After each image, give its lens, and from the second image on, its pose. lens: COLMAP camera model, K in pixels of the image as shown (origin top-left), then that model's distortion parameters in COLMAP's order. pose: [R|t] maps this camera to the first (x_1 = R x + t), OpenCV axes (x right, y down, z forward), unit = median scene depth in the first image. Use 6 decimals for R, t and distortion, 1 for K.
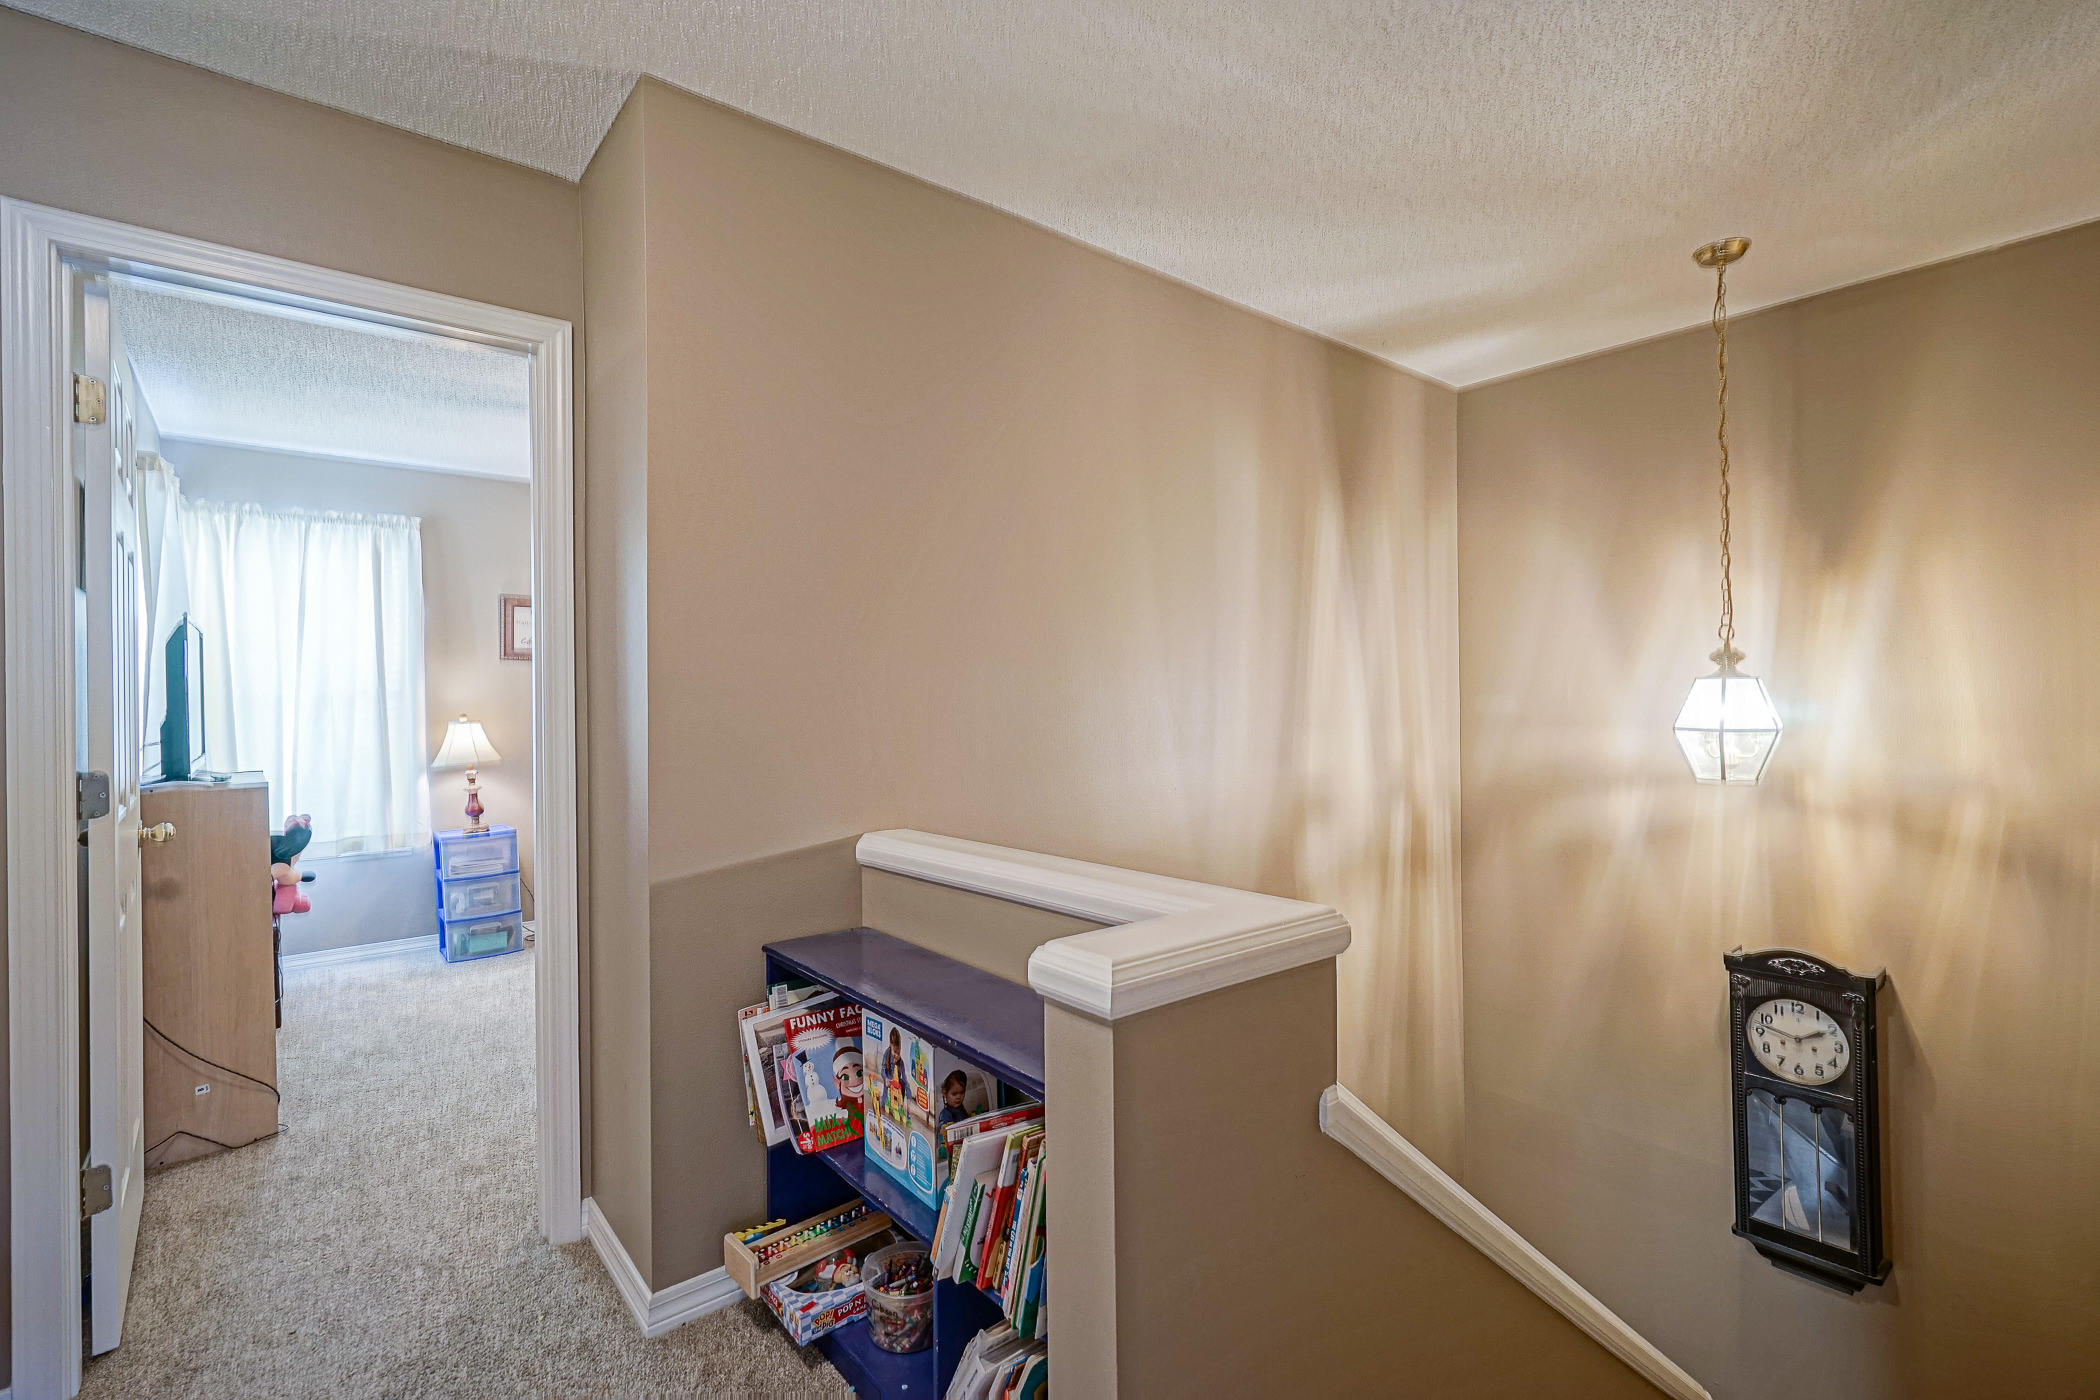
lens RADIAL K [[947.5, 0, 1050.0], [0, 947.5, 700.0], [0, 0, 1]] dist [-0.003648, -0.000534]
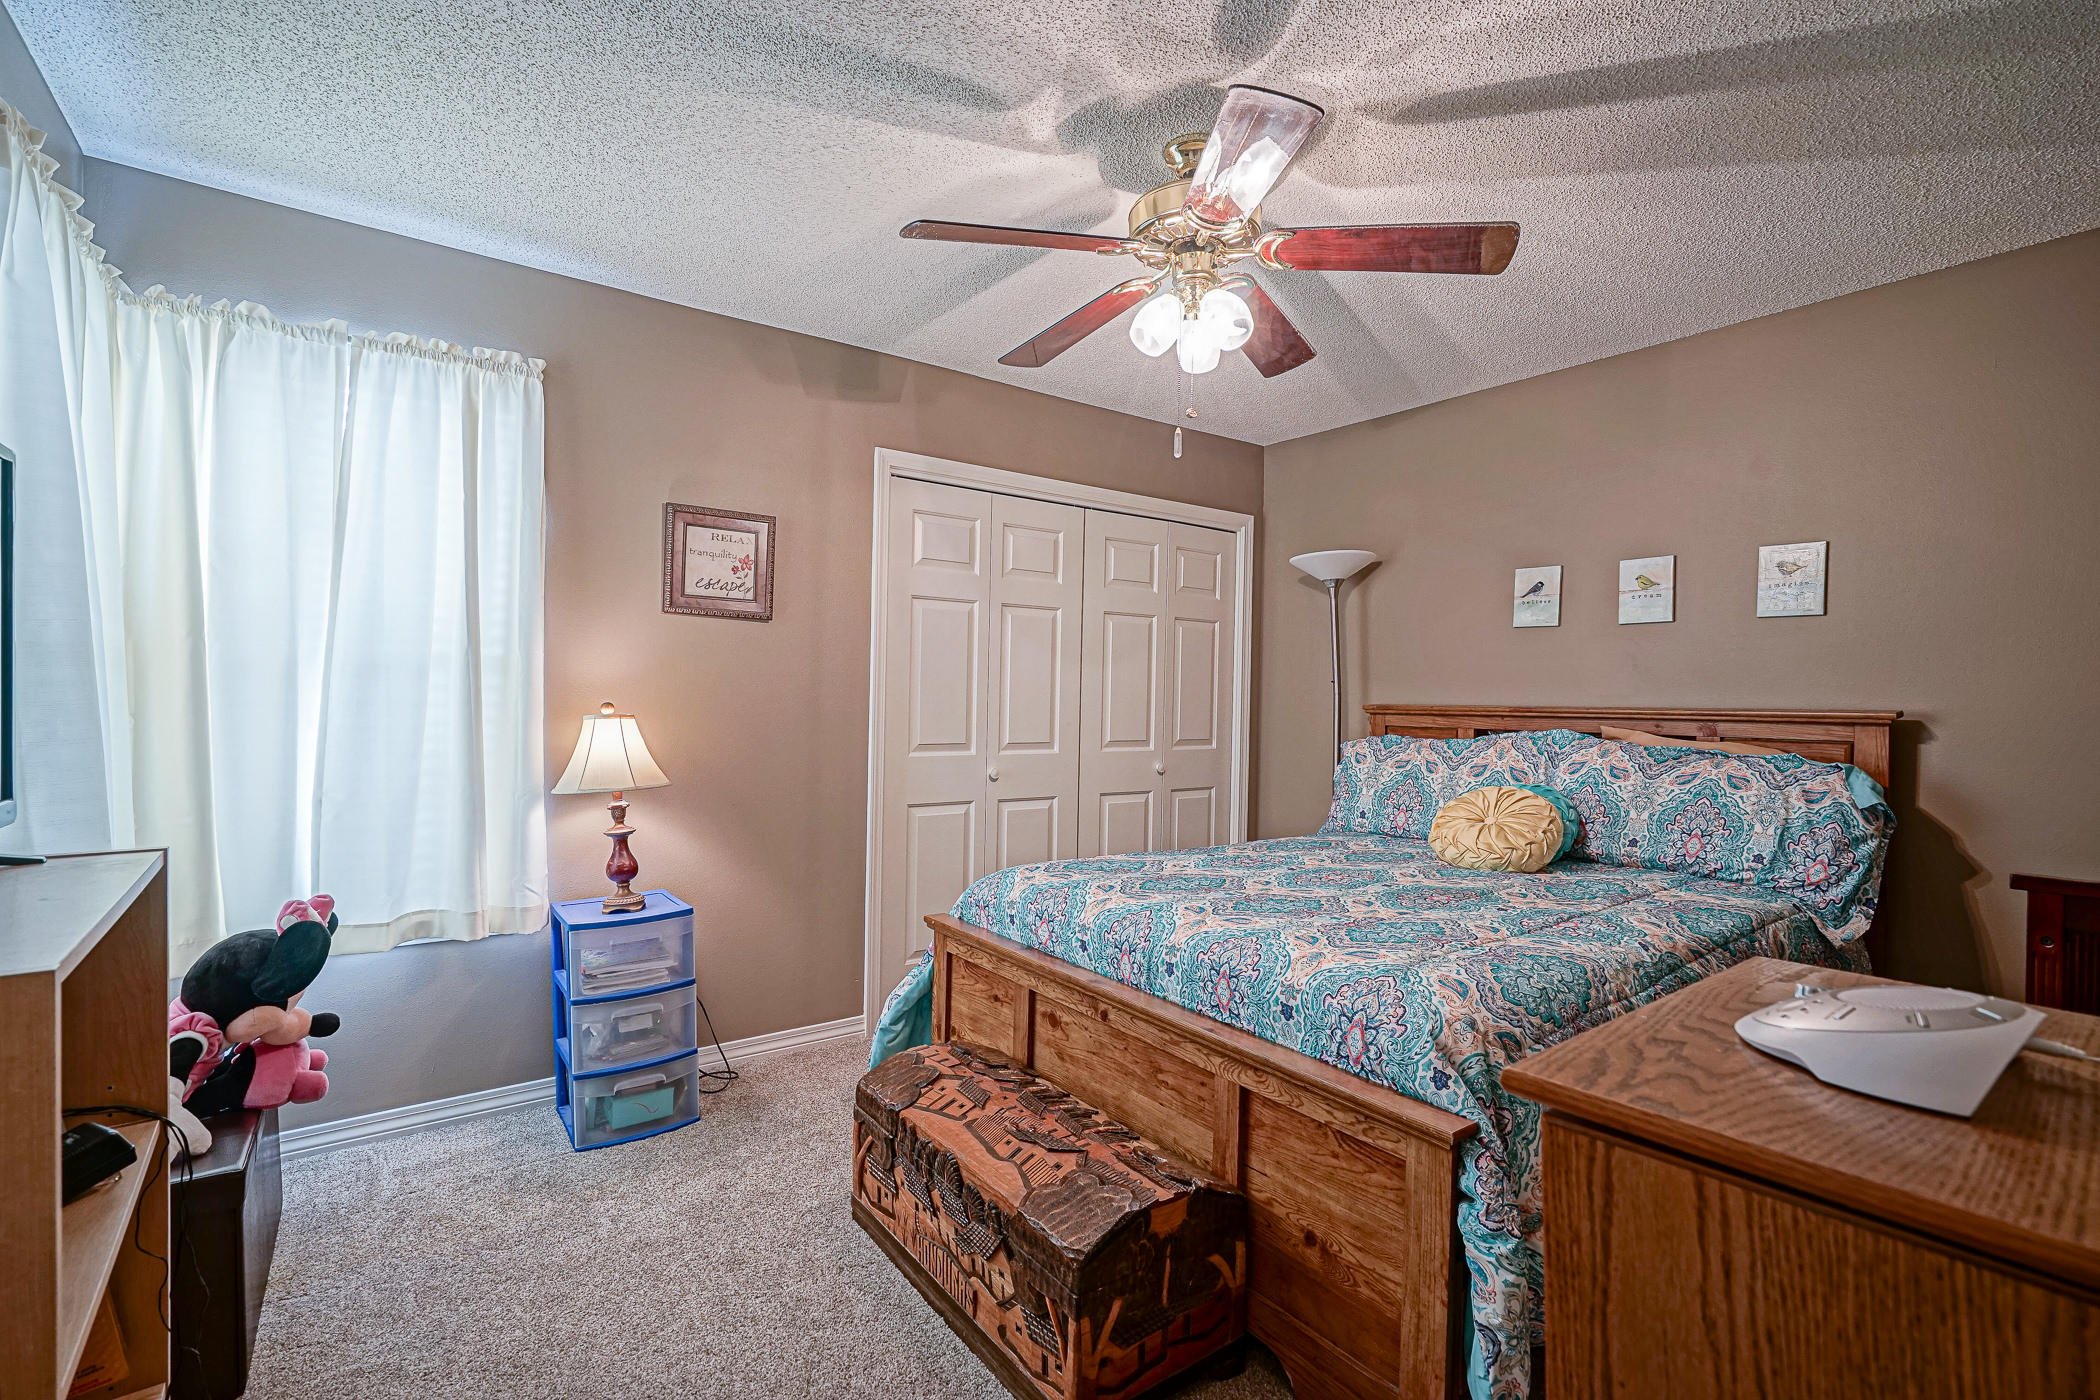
lens RADIAL K [[950.6, 0, 1050.0], [0, 950.6, 700.0], [0, 0, 1]] dist [-0.002469, 0.001389]
pose [[0.997905, 0.032438, -0.055979, -0.324981], [-0.032085, 0.999459, 0.007188, 0.001661], [0.056182, -0.005376, 0.998406, 0.445880]]
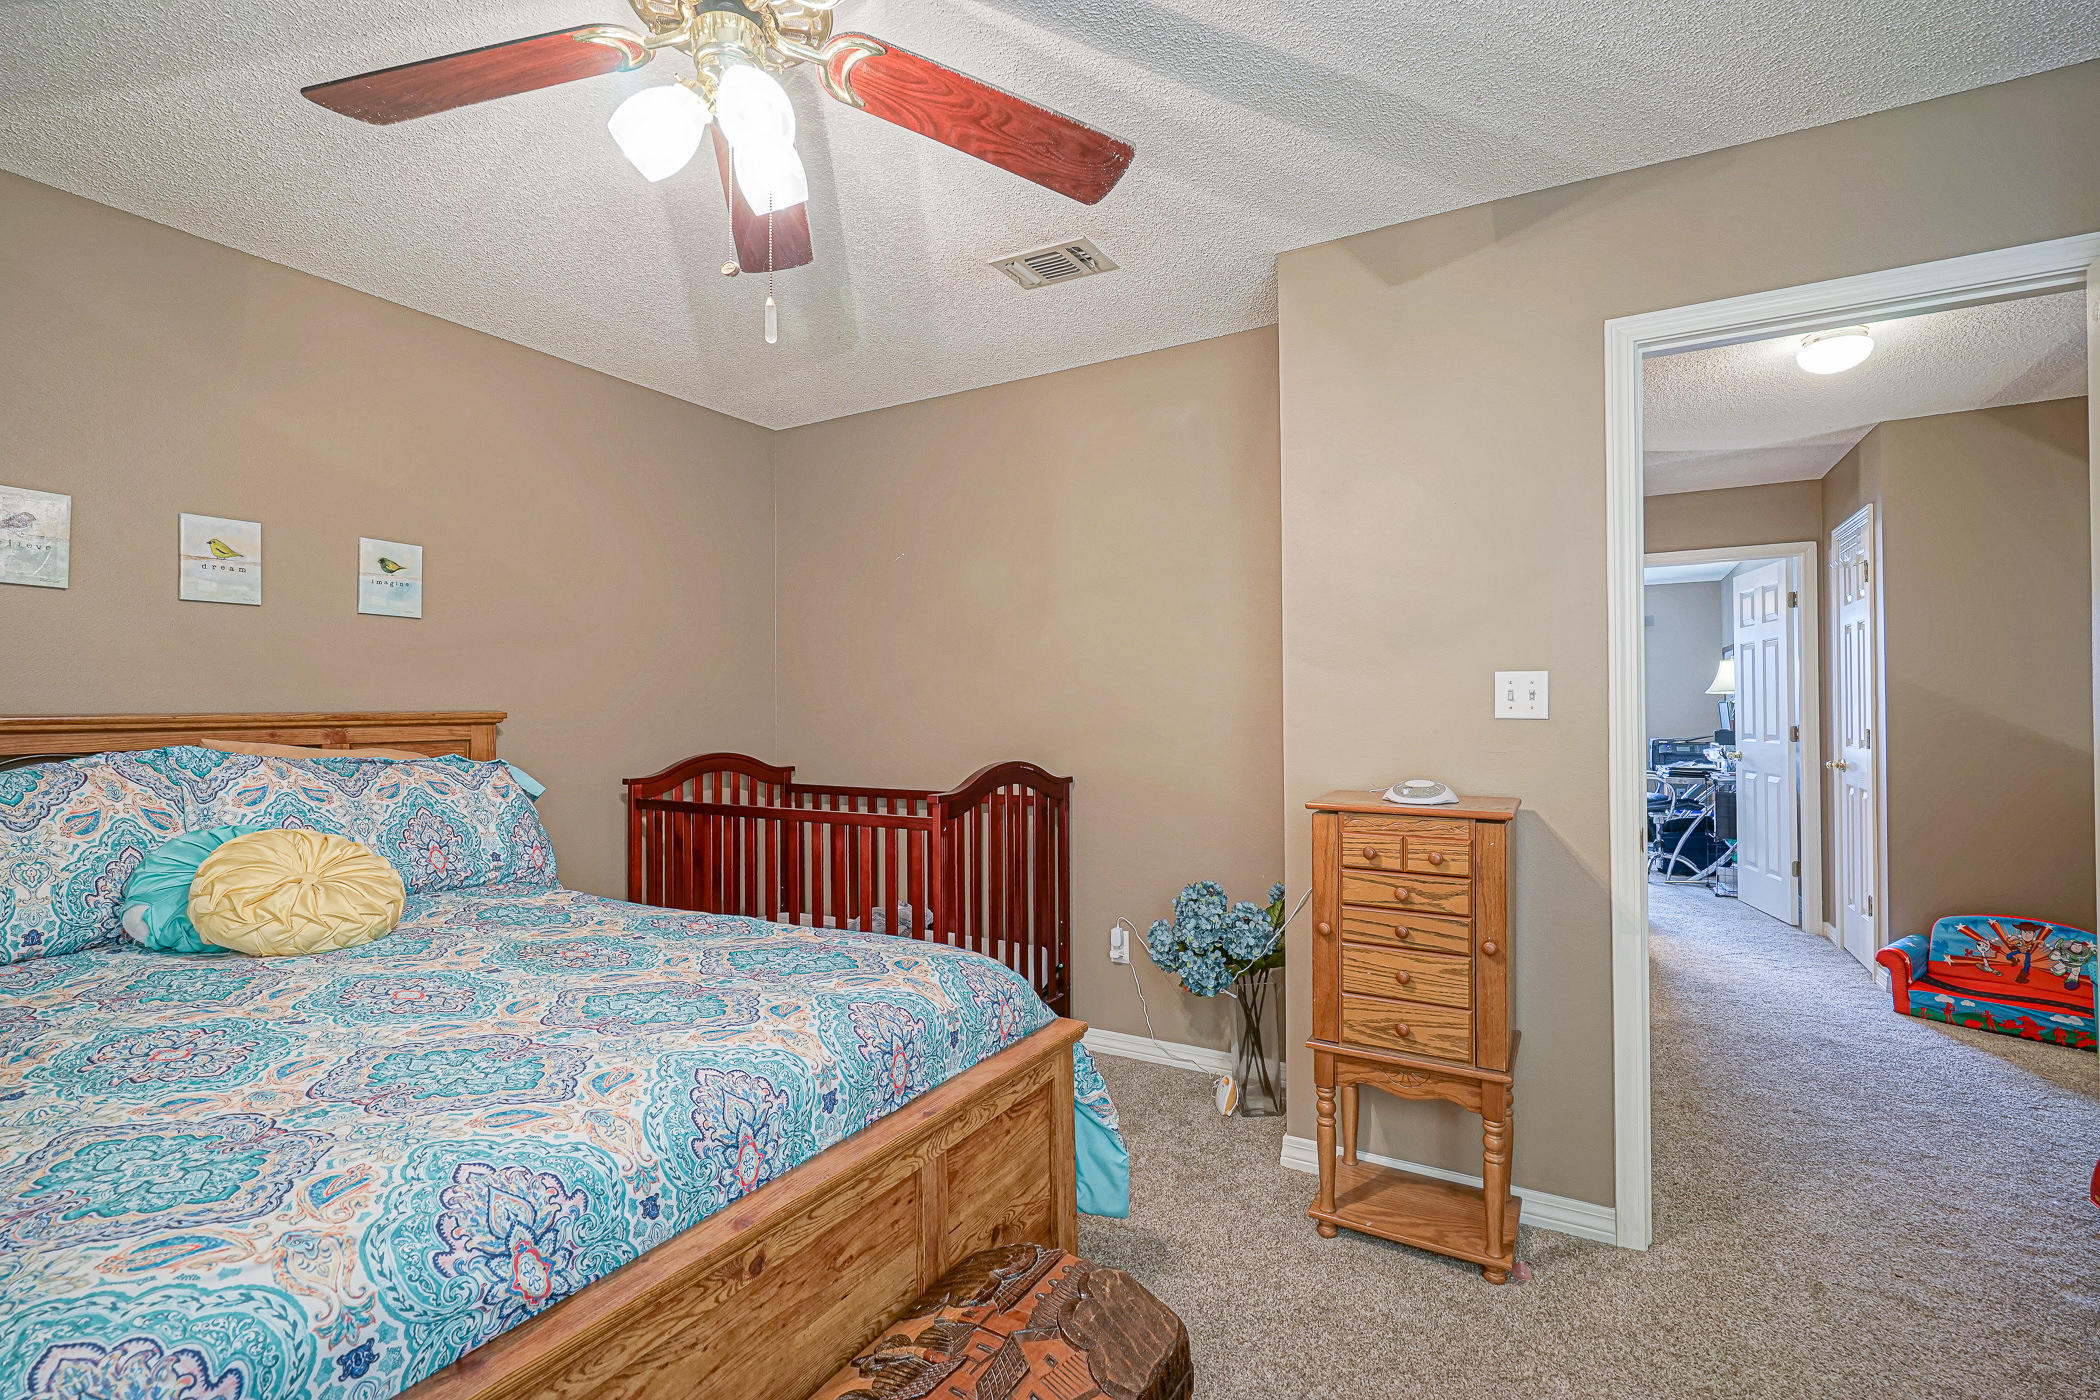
lens RADIAL K [[950.6, 0, 1050.0], [0, 950.6, 700.0], [0, 0, 1]] dist [-0.002469, 0.001389]
pose [[-0.359776, 0.026033, 0.932675, -0.853623], [0.005169, 0.999651, -0.025909, 0.012991], [-0.933024, -0.004501, -0.359785, 1.374017]]
